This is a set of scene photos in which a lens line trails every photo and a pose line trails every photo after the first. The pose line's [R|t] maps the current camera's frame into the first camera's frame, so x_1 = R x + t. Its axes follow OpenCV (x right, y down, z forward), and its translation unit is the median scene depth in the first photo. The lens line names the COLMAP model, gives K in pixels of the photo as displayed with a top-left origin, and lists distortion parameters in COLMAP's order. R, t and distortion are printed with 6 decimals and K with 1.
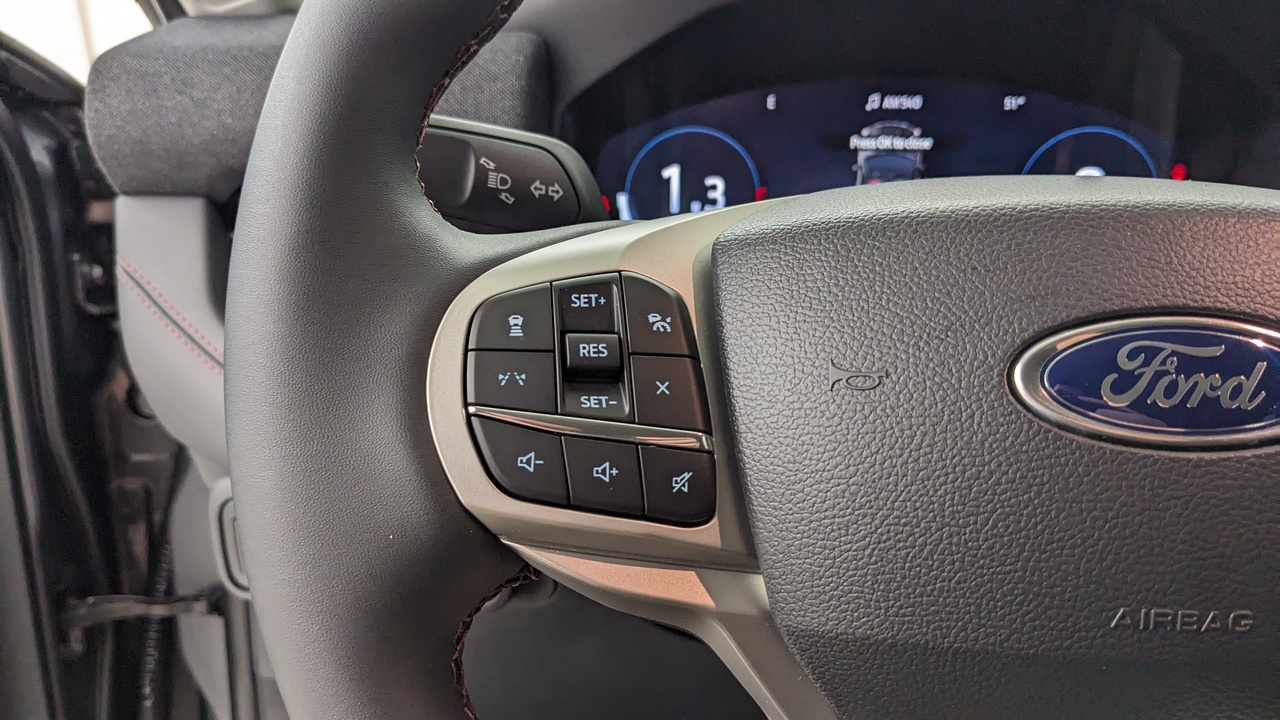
lens RADIAL K [[1043.4, 0, 640.0], [0, 1043.4, 415.8], [0, 0, 1]] dist [-0.008436, -0.005557]
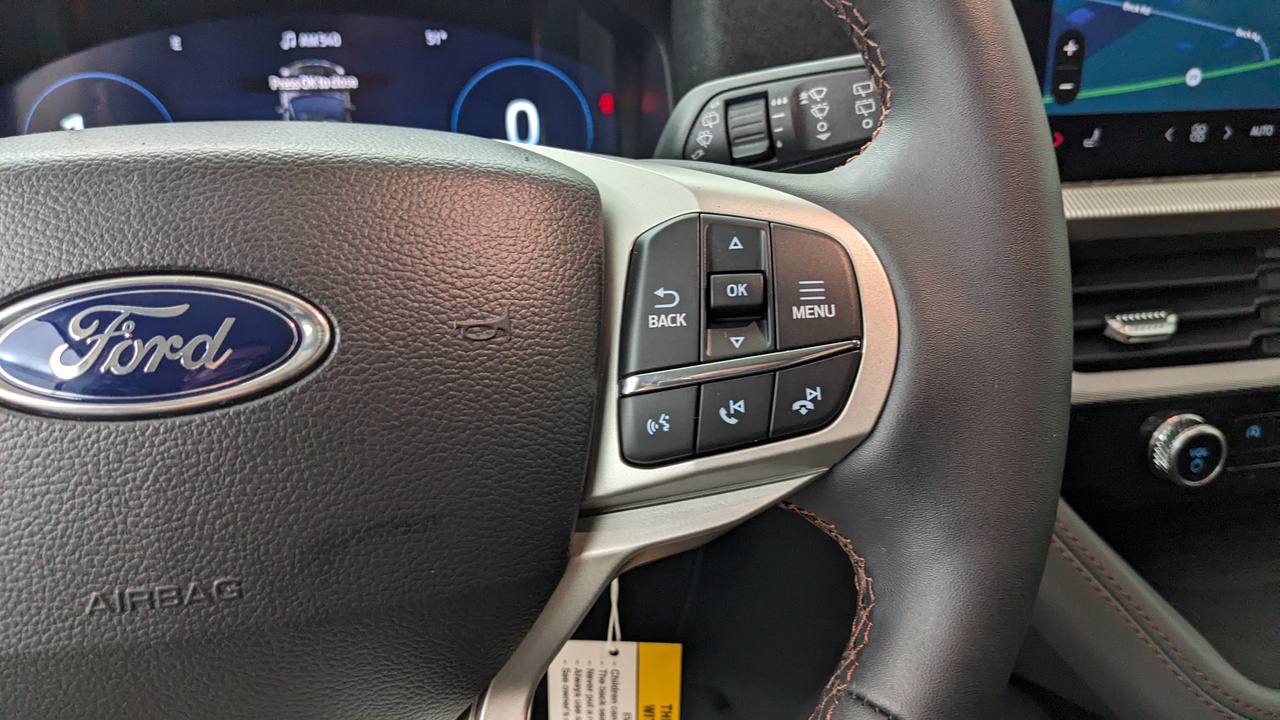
lens RADIAL K [[1021.6, 0, 639.6], [0, 1021.6, 380.5], [0, 0, 1]] dist [0.067231, -0.103418]
pose [[0.967892, -0.103298, 0.229161, 0.740957], [0.095795, 0.994443, 0.043658, 0.000787], [-0.232398, -0.020303, 0.972409, -0.017200]]
